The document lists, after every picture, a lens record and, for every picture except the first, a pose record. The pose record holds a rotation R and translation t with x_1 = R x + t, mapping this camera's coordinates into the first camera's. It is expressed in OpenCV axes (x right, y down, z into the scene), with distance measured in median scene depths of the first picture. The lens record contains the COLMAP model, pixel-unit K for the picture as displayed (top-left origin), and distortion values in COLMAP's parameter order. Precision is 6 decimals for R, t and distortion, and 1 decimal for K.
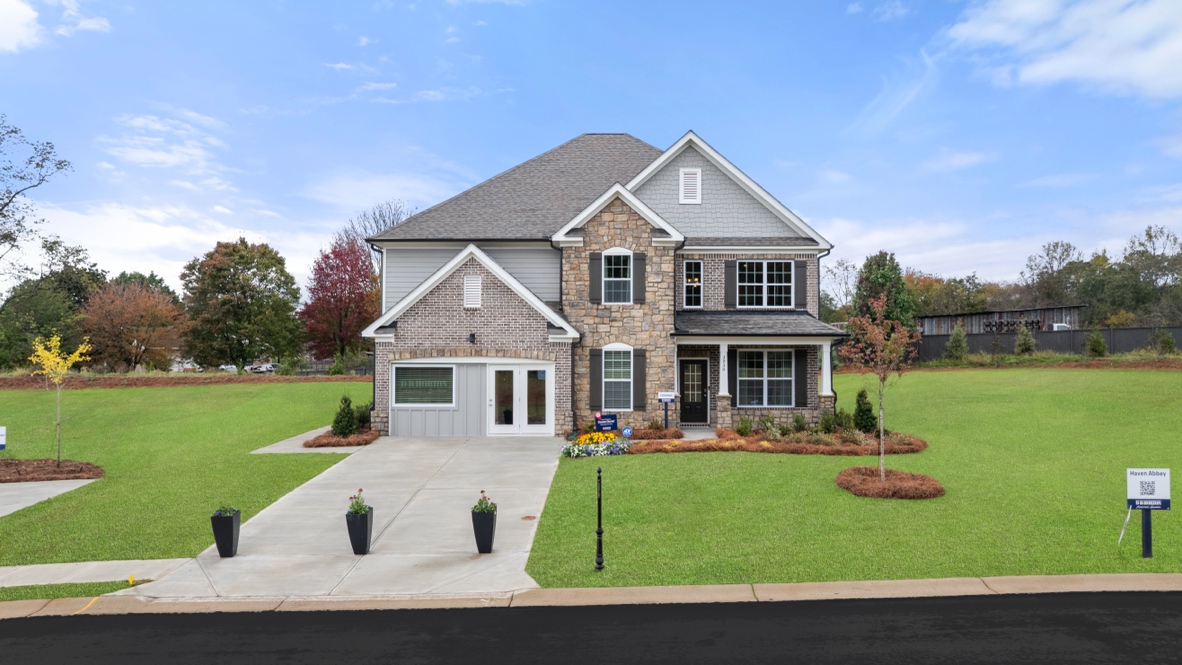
lens RADIAL K [[834.2, 0, 592.0], [0, 834.2, 331.1], [0, 0, 1]] dist [0.000030, -0.004676]
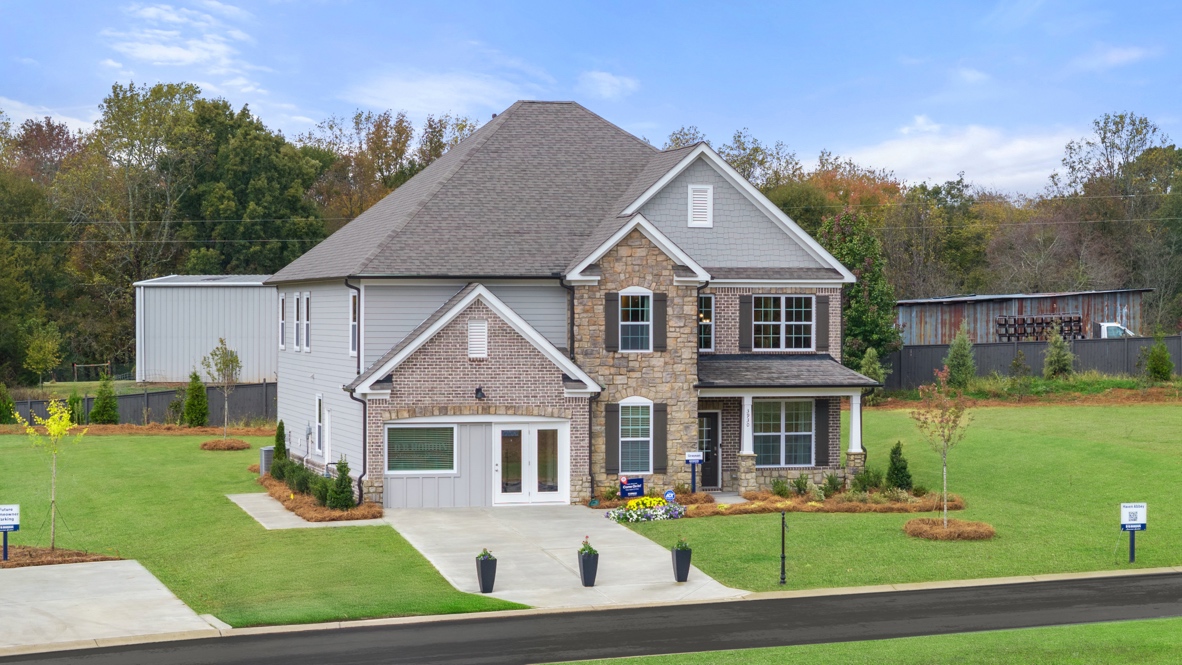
lens RADIAL K [[2393.2, 0, 590.7], [0, 2393.2, 331.3], [0, 0, 1]] dist [0.012311, 0.000000]
pose [[0.959358, -0.002381, 0.282182, -0.717326], [-0.006518, 0.999511, 0.030591, -0.129706], [-0.282117, -0.031187, 0.958873, -1.377764]]
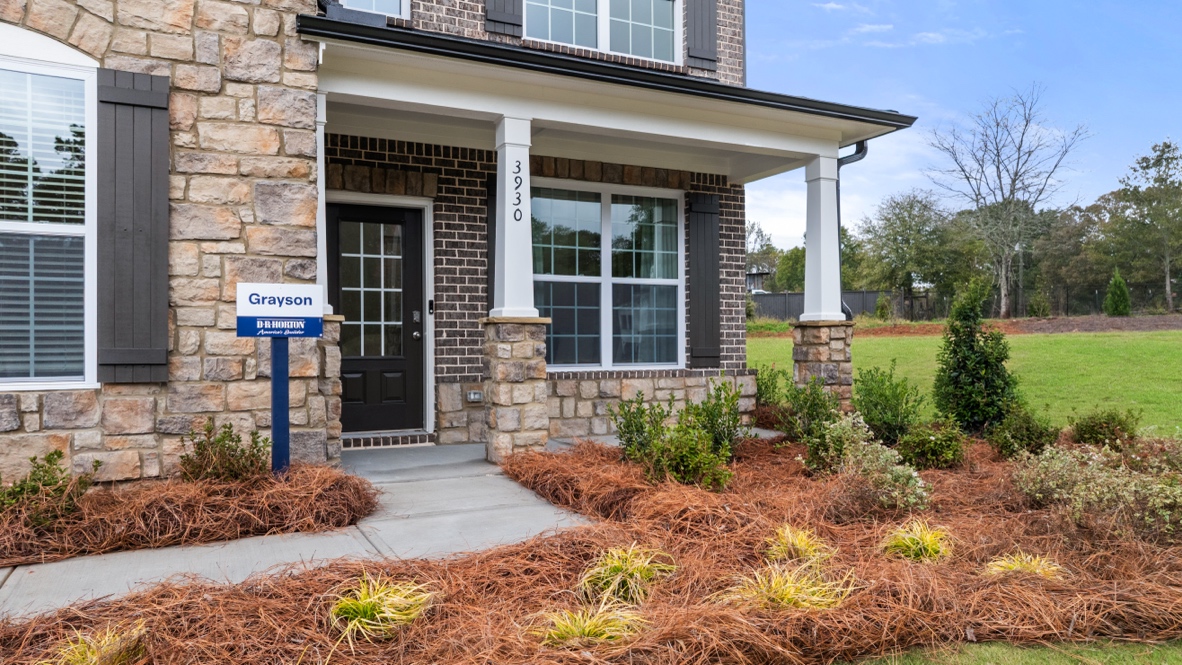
lens RADIAL K [[843.3, 0, 581.2], [0, 843.3, 336.6], [0, 0, 1]] dist [0.004601, -0.003065]
pose [[0.895398, -0.000756, 0.445266, 0.062152], [-0.001857, 0.999984, 0.005433, 0.081880], [-0.445263, -0.005692, 0.895382, 0.769043]]
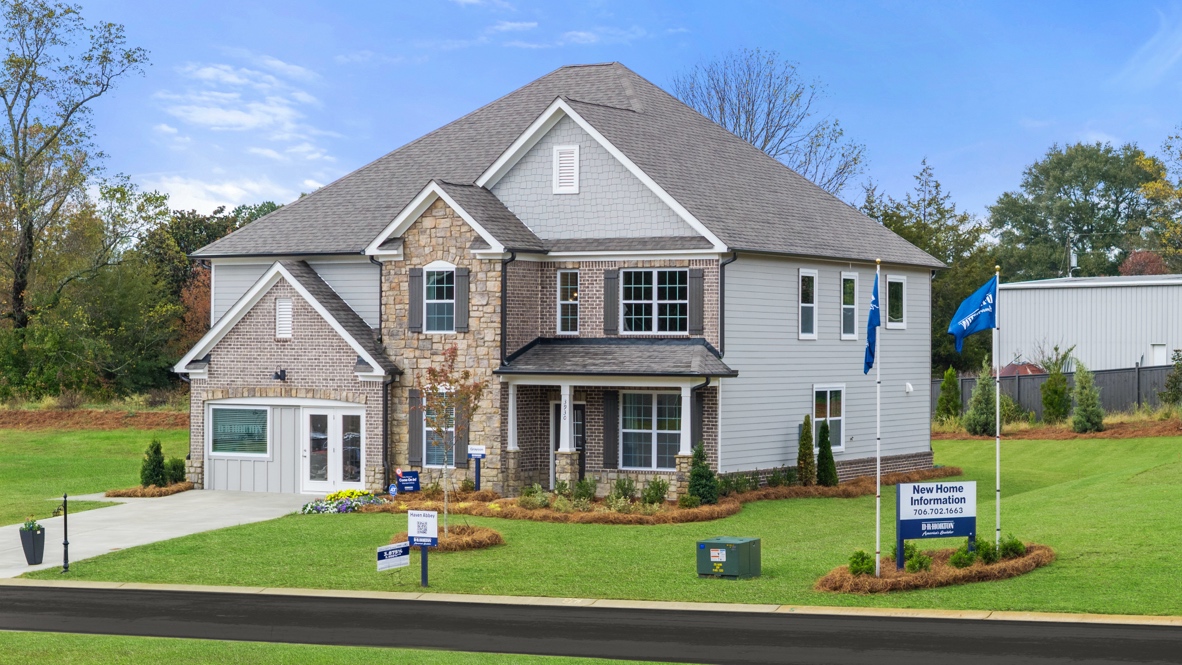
lens RADIAL K [[2393.2, 0, 585.1], [0, 2393.2, 332.1], [0, 0, 1]] dist [0.012311, 0.000000]
pose [[0.876185, 0.000106, -0.481975, 1.241955], [0.010177, 0.999773, 0.018722, -0.074216], [0.481868, -0.021310, 0.875985, -0.919086]]
